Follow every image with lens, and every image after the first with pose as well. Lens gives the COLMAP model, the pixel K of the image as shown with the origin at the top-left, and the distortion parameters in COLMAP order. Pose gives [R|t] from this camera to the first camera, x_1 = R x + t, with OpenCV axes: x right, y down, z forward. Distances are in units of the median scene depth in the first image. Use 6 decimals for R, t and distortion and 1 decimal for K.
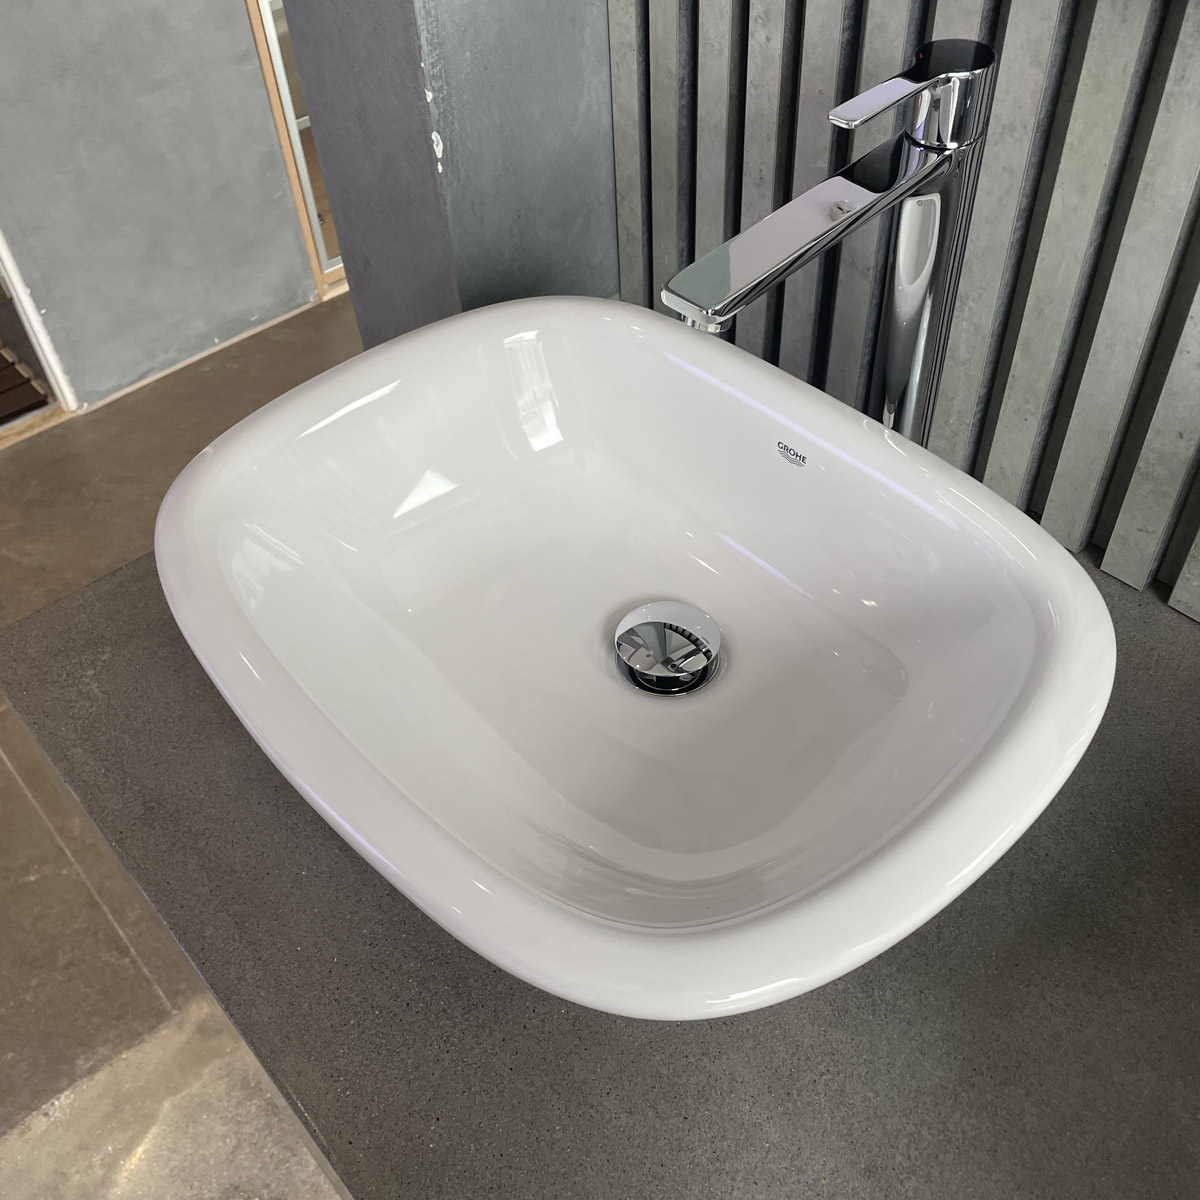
lens RADIAL K [[1214.8, 0, 598.3], [0, 1214.8, 600.1], [0, 0, 1]] dist [0.017551, 0.000000]
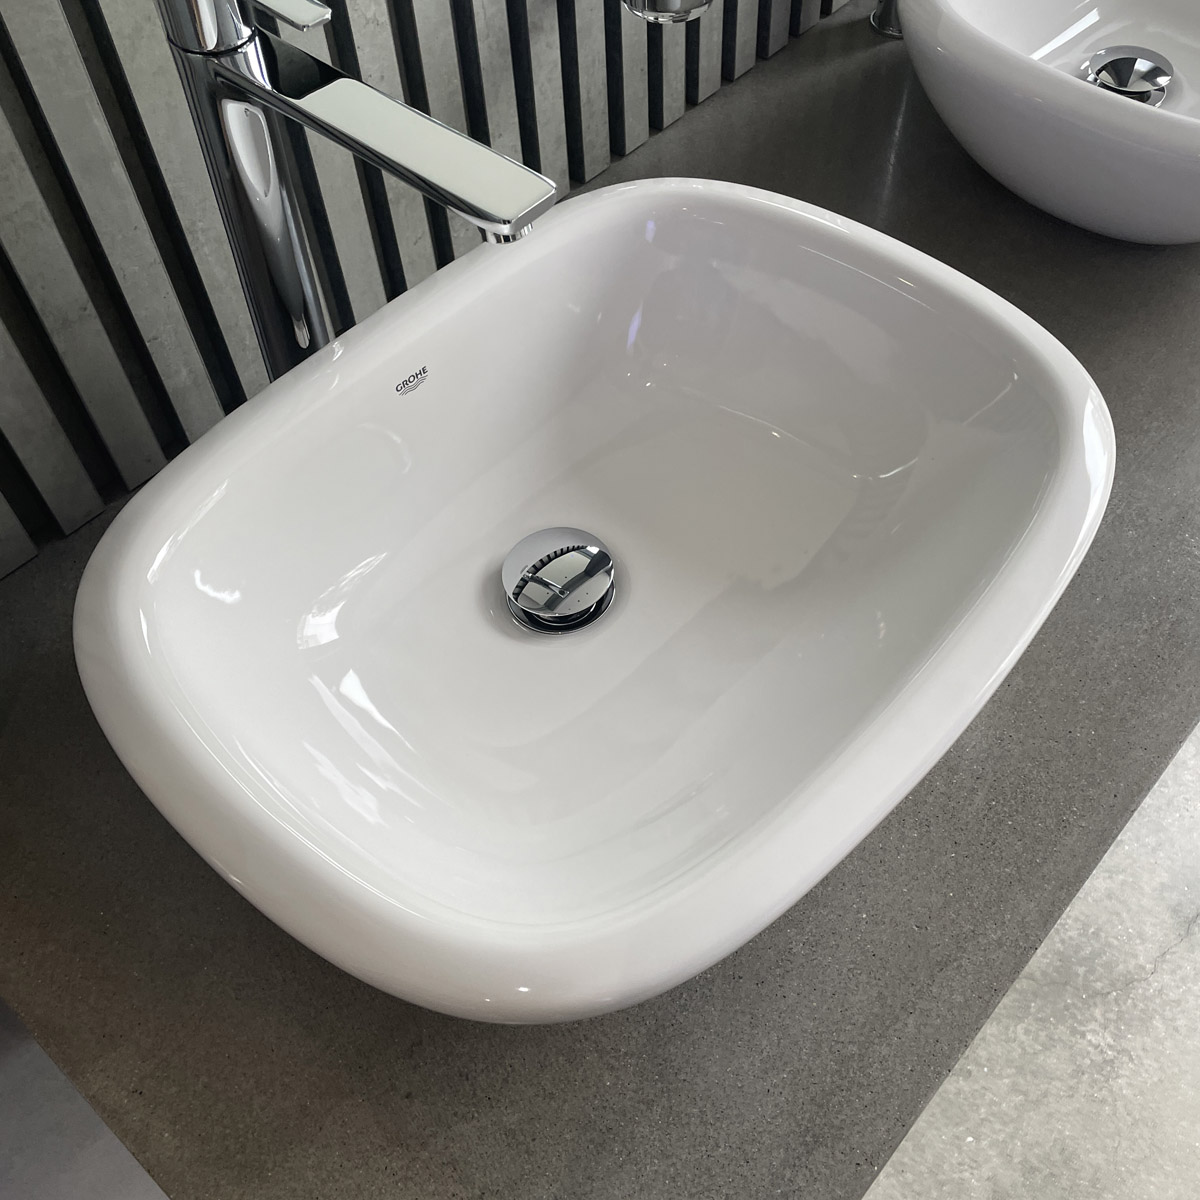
lens RADIAL K [[1214.8, 0, 606.3], [0, 1214.8, 606.0], [0, 0, 1]] dist [0.017551, 0.000000]
pose [[-0.119997, -0.766479, 0.630960, -0.576773], [0.728546, 0.363752, 0.580435, -0.489563], [-0.674404, 0.529334, 0.514766, 0.515673]]
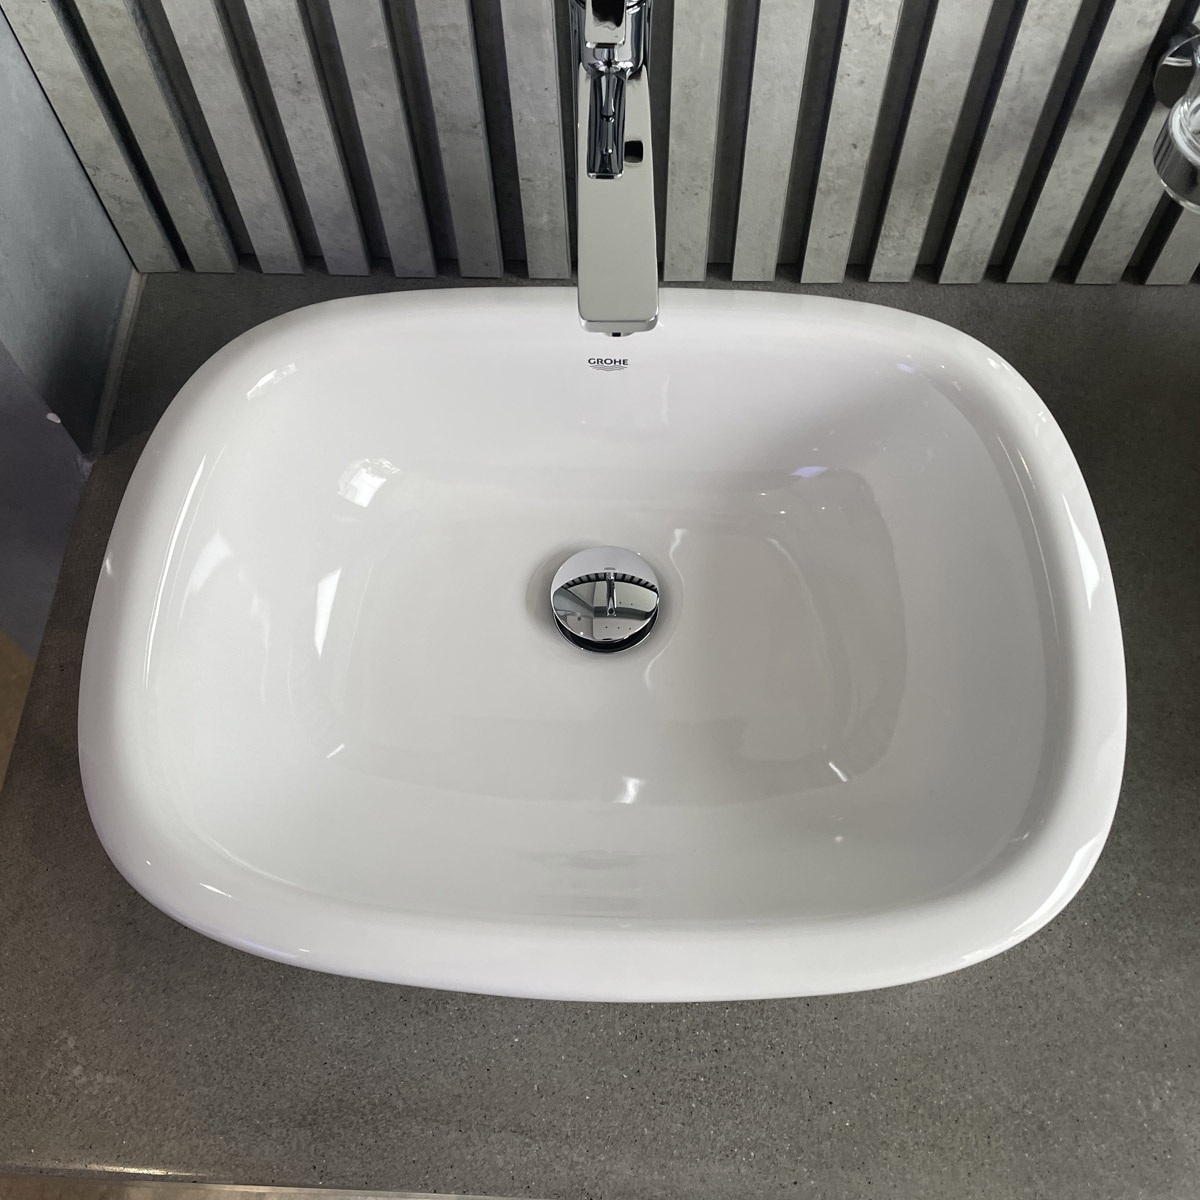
lens RADIAL K [[1214.8, 0, 588.2], [0, 1214.8, 591.8], [0, 0, 1]] dist [0.017551, 0.000000]
pose [[0.690026, -0.624682, 0.365563, -0.312701], [0.512510, 0.778344, 0.362649, -0.335143], [-0.511074, -0.062882, 0.857233, 0.181013]]
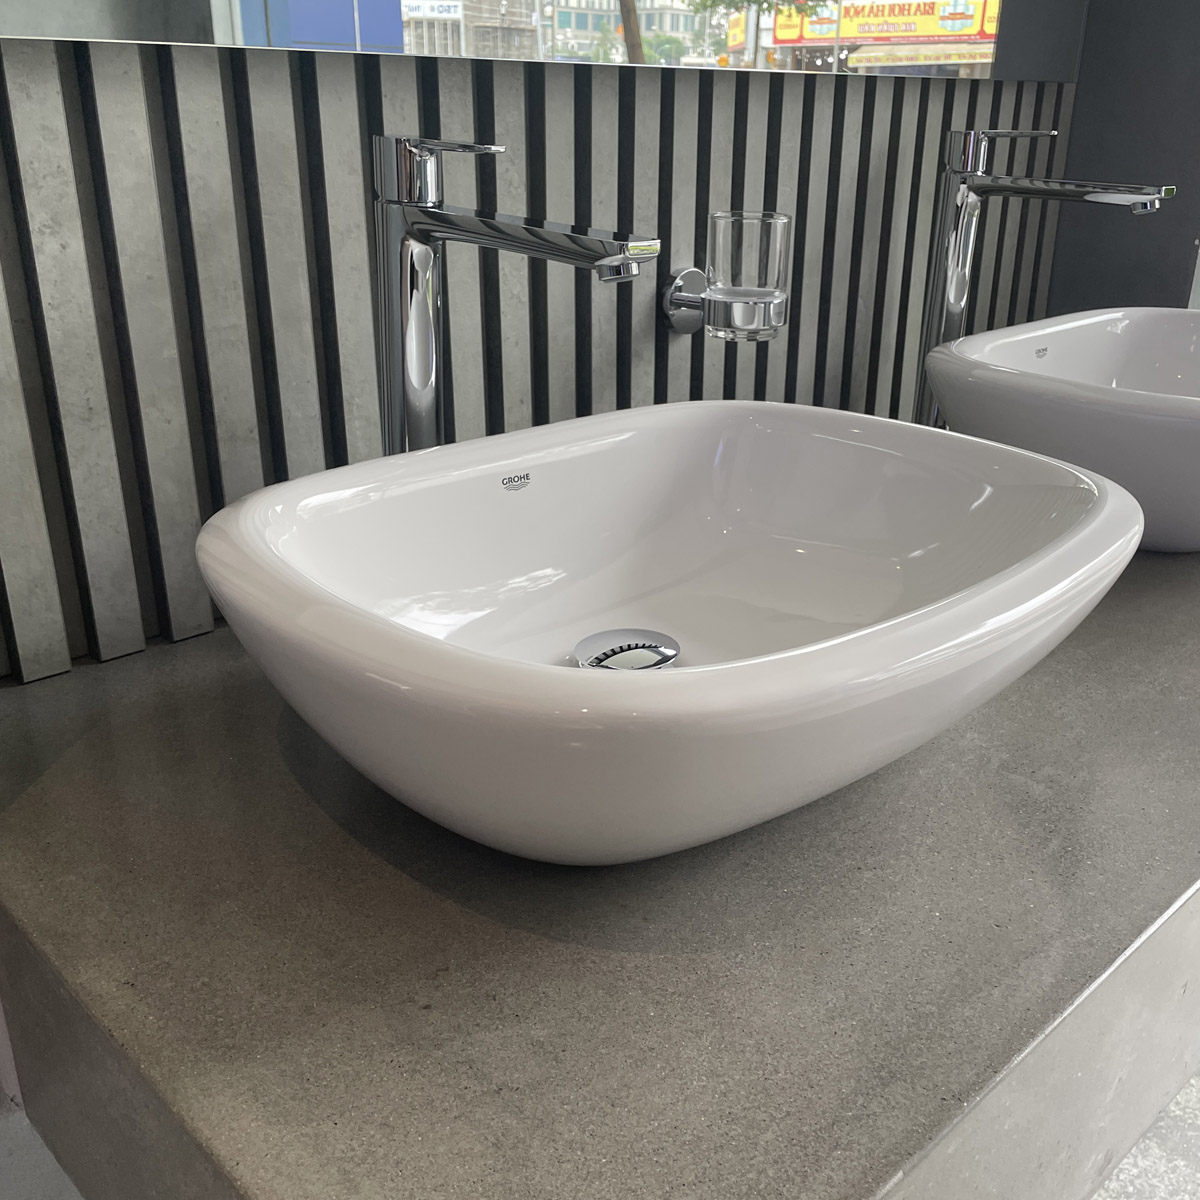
lens RADIAL K [[1214.8, 0, 606.8], [0, 1214.8, 610.6], [0, 0, 1]] dist [0.017551, 0.000000]
pose [[-0.044002, -0.332350, 0.942129, -0.892181], [0.703421, 0.659346, 0.265447, -0.273876], [-0.709410, 0.674393, 0.204769, 0.804257]]
